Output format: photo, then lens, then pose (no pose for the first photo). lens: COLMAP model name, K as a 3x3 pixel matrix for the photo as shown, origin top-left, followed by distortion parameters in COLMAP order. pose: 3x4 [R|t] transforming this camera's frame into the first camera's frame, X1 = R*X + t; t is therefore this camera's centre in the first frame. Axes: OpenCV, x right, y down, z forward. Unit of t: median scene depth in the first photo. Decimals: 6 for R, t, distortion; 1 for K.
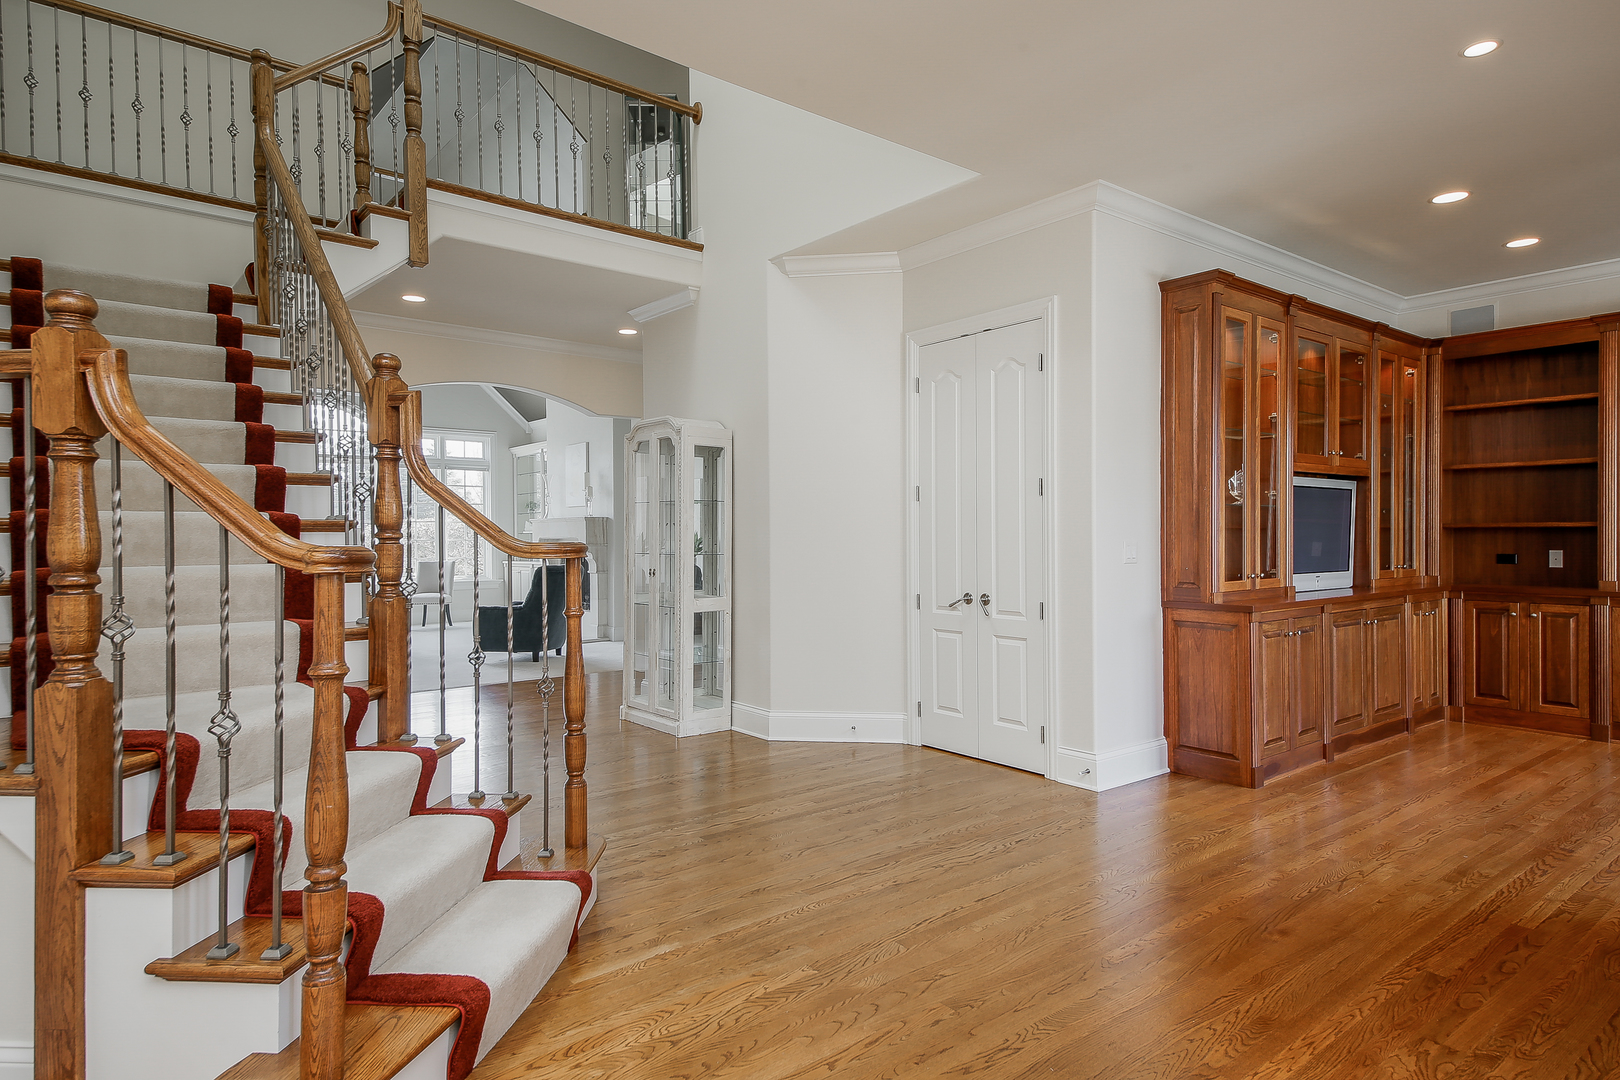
lens RADIAL K [[918.9, 0, 807.8], [0, 918.9, 546.3], [0, 0, 1]] dist [0.046143, -0.000893]
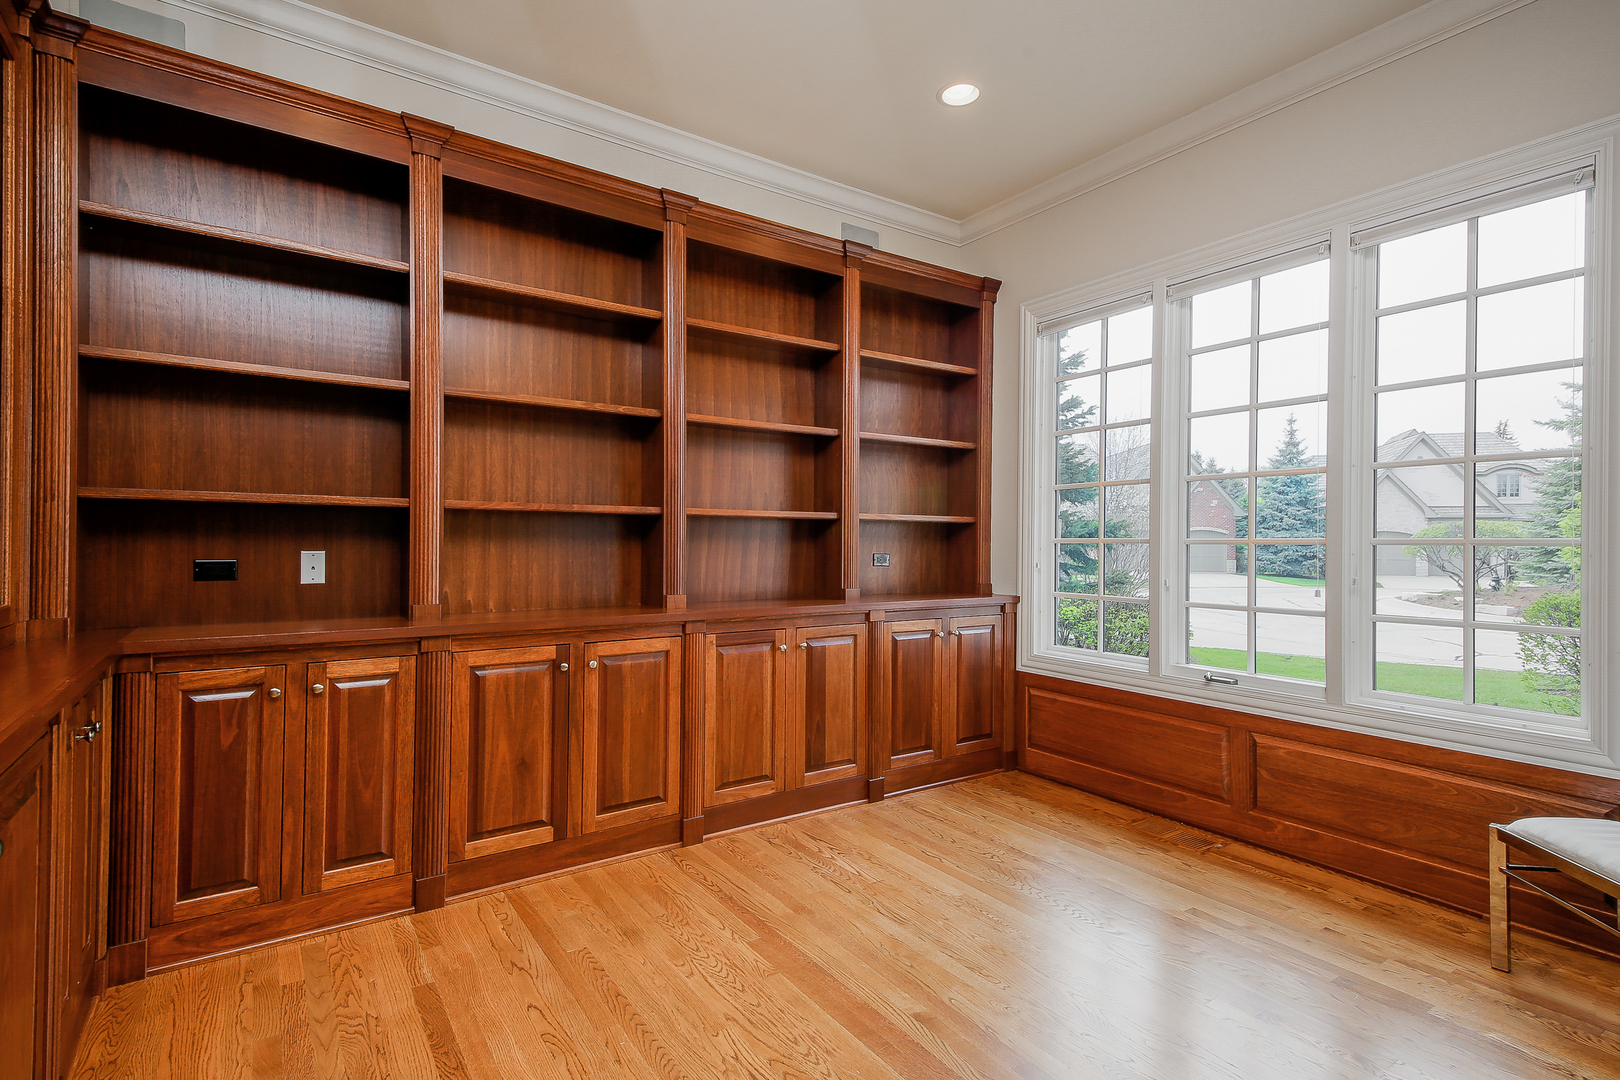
lens RADIAL K [[778.8, 0, 809.1], [0, 778.8, 541.7], [0, 0, 1]] dist [0.032295, -0.003855]
pose [[0.053954, 0.010982, 0.998483, 0.593382], [0.003738, 0.999930, -0.011200, 0.008115], [-0.998536, 0.004337, 0.053909, 1.124142]]
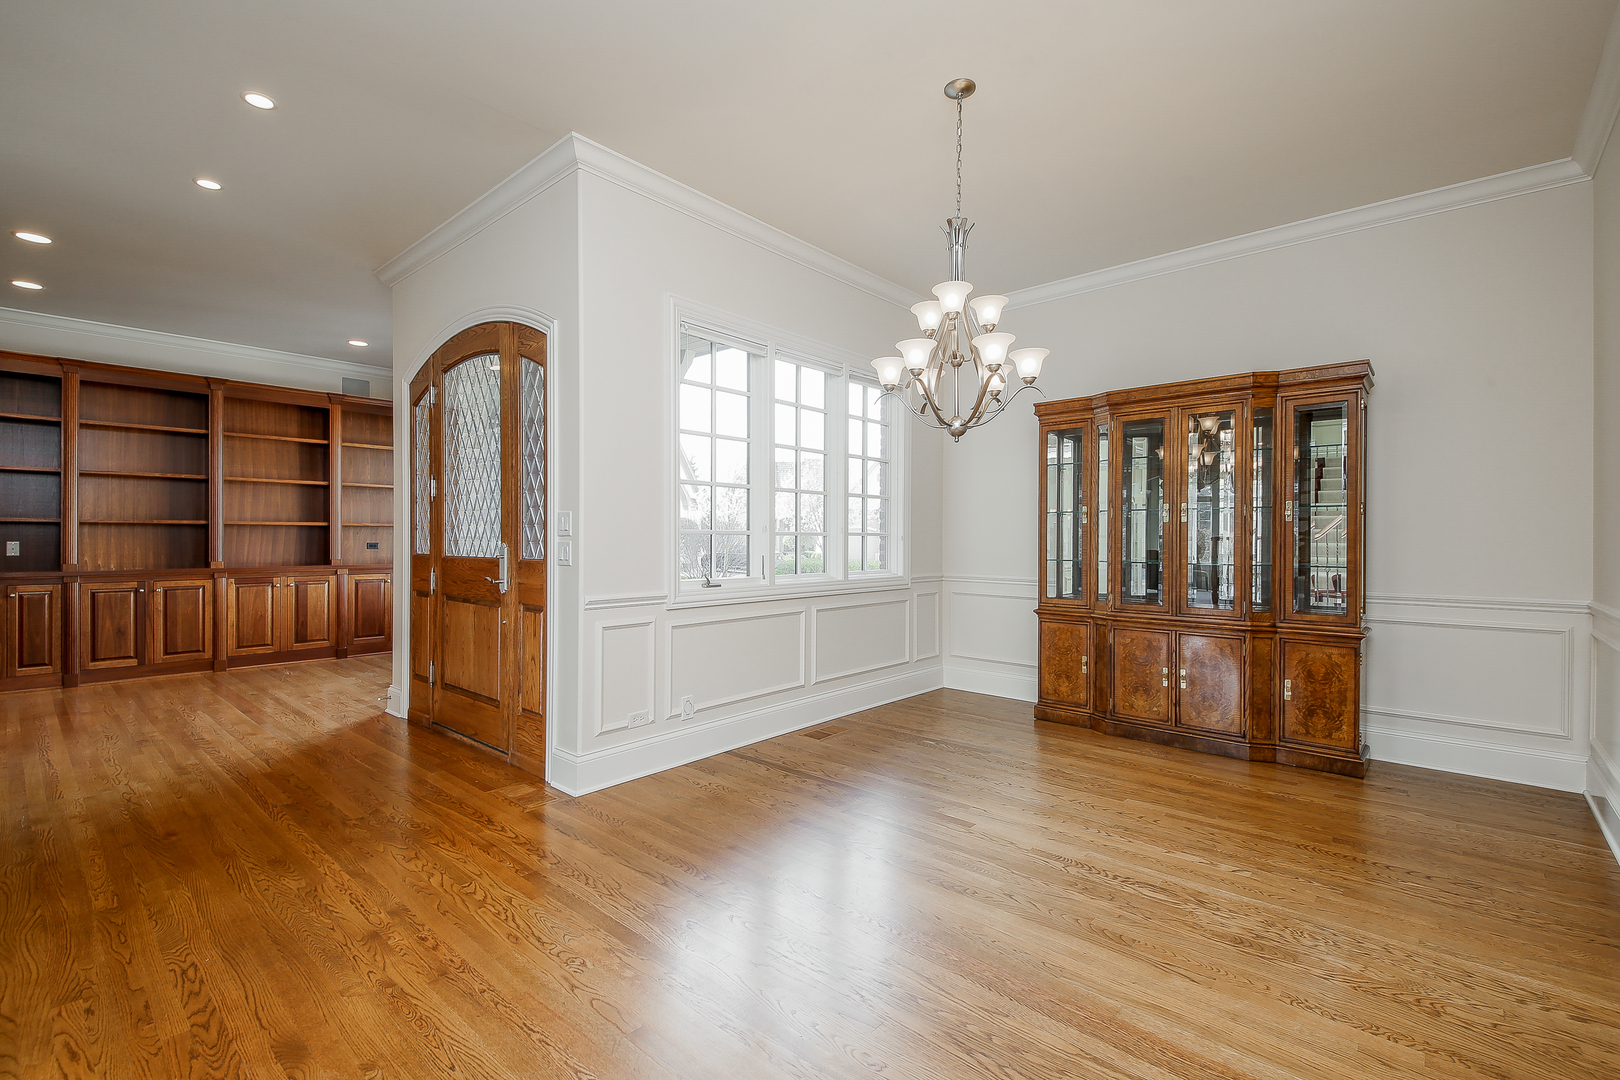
lens RADIAL K [[729.8, 0, 810.7], [0, 729.8, 542.2], [0, 0, 1]] dist [-0.000653, -0.001549]
pose [[-0.171569, 0.005604, 0.985156, -0.468846], [0.006248, 0.999970, -0.004600, 0.025887], [-0.985152, 0.005366, -0.171599, 0.256672]]
